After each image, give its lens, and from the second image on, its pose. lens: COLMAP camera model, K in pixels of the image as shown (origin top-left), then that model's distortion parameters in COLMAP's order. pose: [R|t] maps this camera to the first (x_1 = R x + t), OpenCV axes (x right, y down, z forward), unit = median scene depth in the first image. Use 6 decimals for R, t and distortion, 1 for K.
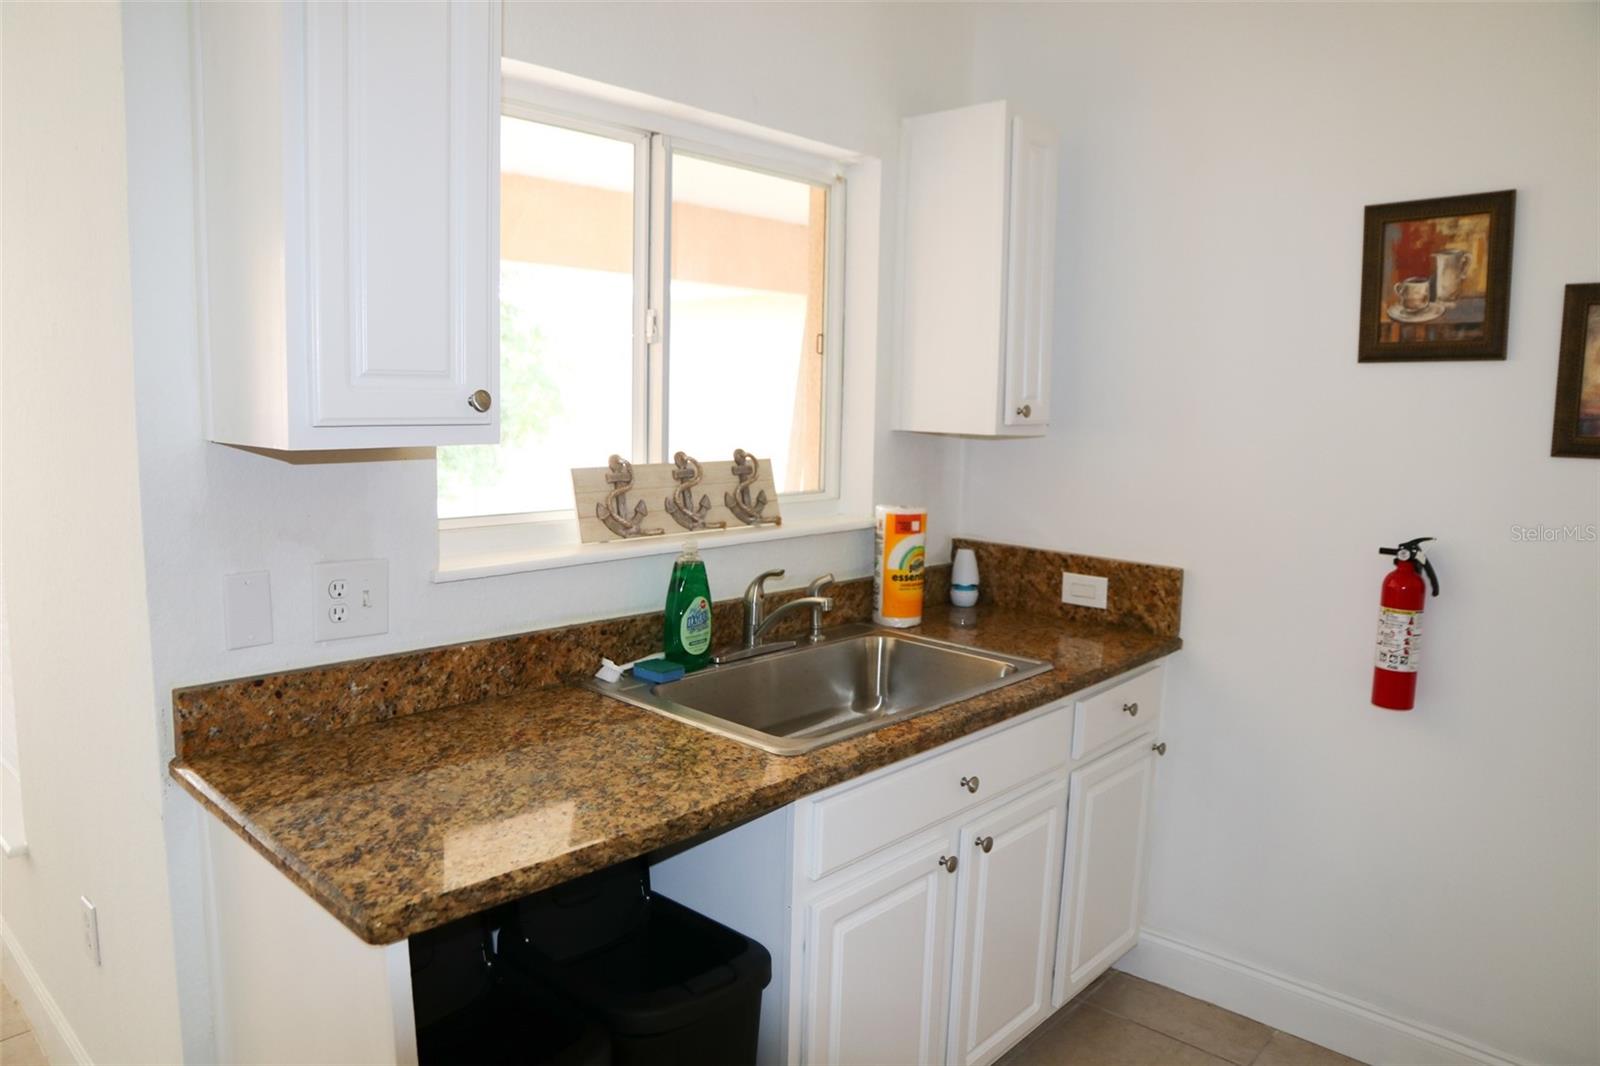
lens RADIAL K [[1081.8, 0, 796.3], [0, 1081.8, 532.0], [0, 0, 1]] dist [-0.119920, 0.066389]
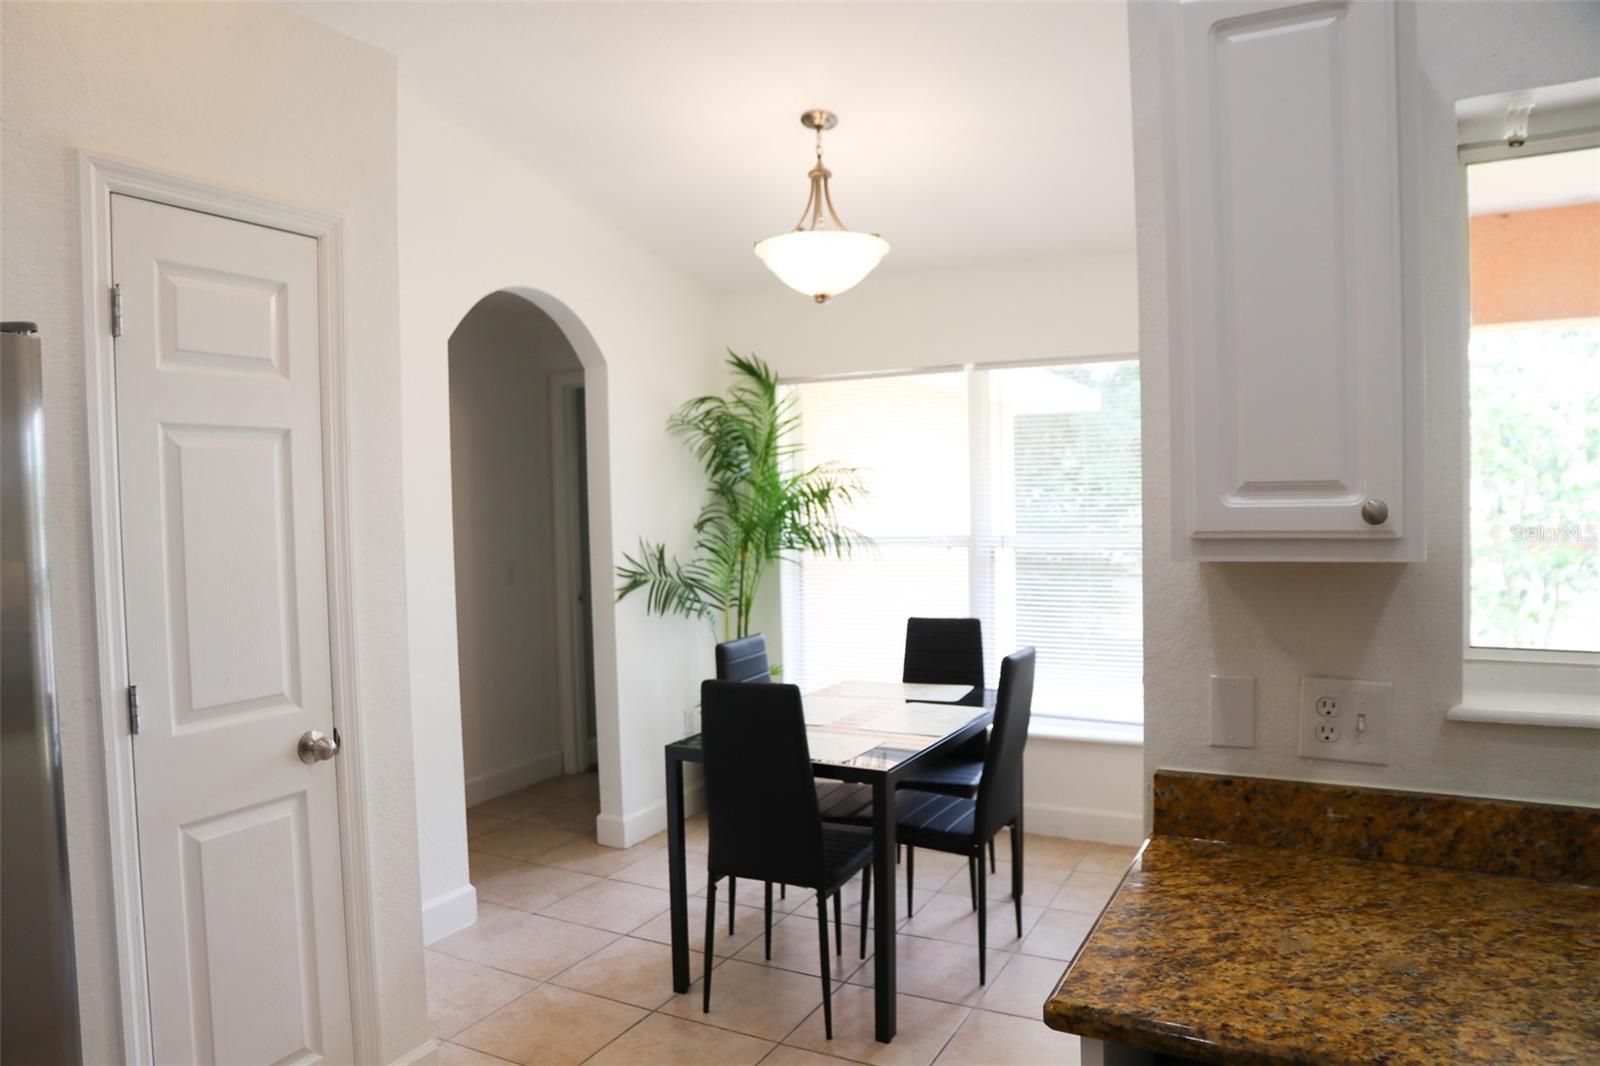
lens RADIAL K [[1081.8, 0, 796.3], [0, 1081.8, 532.0], [0, 0, 1]] dist [-0.119920, 0.066389]
pose [[0.244116, 0.004066, -0.969737, 0.382150], [-0.097144, 0.995064, -0.020282, -0.038571], [0.964868, 0.099156, 0.243306, 0.302024]]
